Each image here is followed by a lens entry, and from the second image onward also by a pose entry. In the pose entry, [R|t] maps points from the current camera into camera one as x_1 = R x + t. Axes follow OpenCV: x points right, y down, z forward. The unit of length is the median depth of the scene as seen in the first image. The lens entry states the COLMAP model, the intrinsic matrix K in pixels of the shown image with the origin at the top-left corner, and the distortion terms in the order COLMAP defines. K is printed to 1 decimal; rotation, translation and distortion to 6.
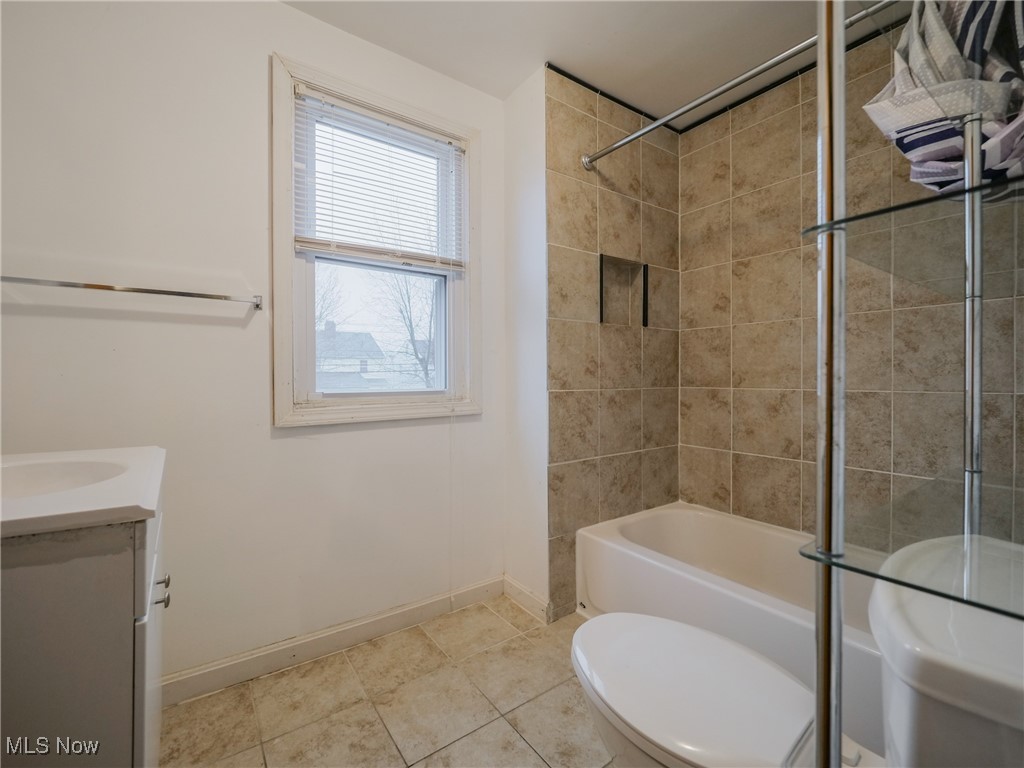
lens RADIAL K [[434.6, 0, 508.4], [0, 434.6, 384.1], [0, 0, 1]] dist [-0.008151, -0.000584]
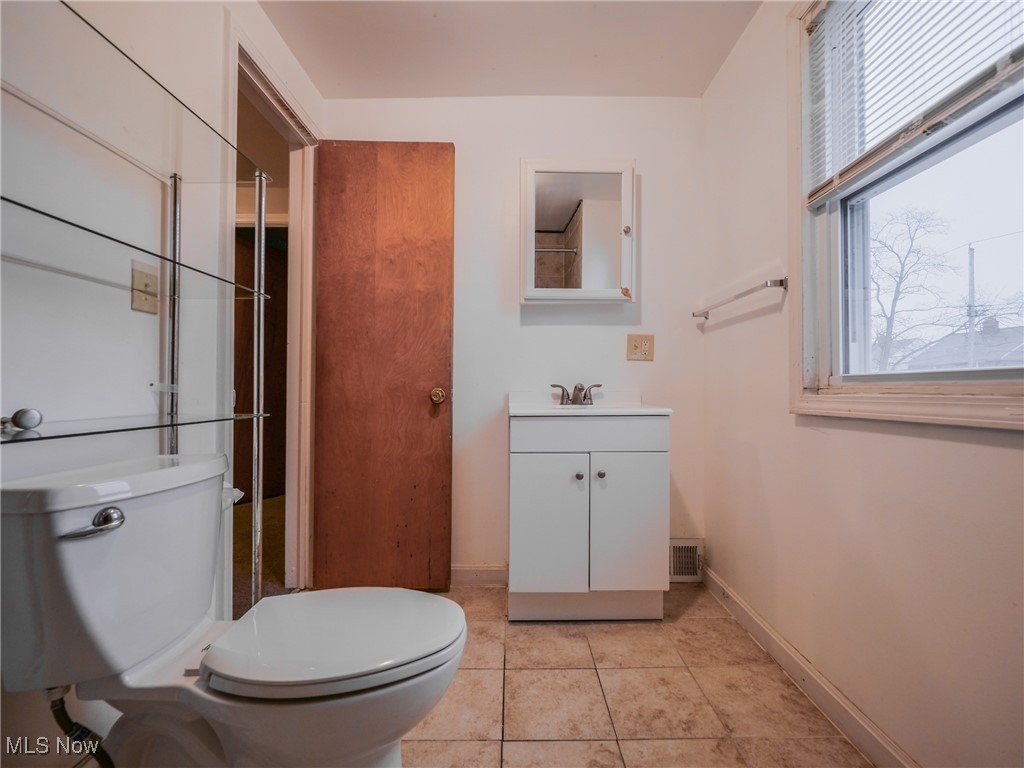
lens RADIAL K [[434.6, 0, 508.4], [0, 434.6, 384.1], [0, 0, 1]] dist [-0.008151, -0.000584]
pose [[-0.575924, -0.004433, -0.817491, 0.635318], [-0.009779, 0.999951, 0.001467, 0.048314], [0.817444, 0.008839, -0.575940, 1.166629]]
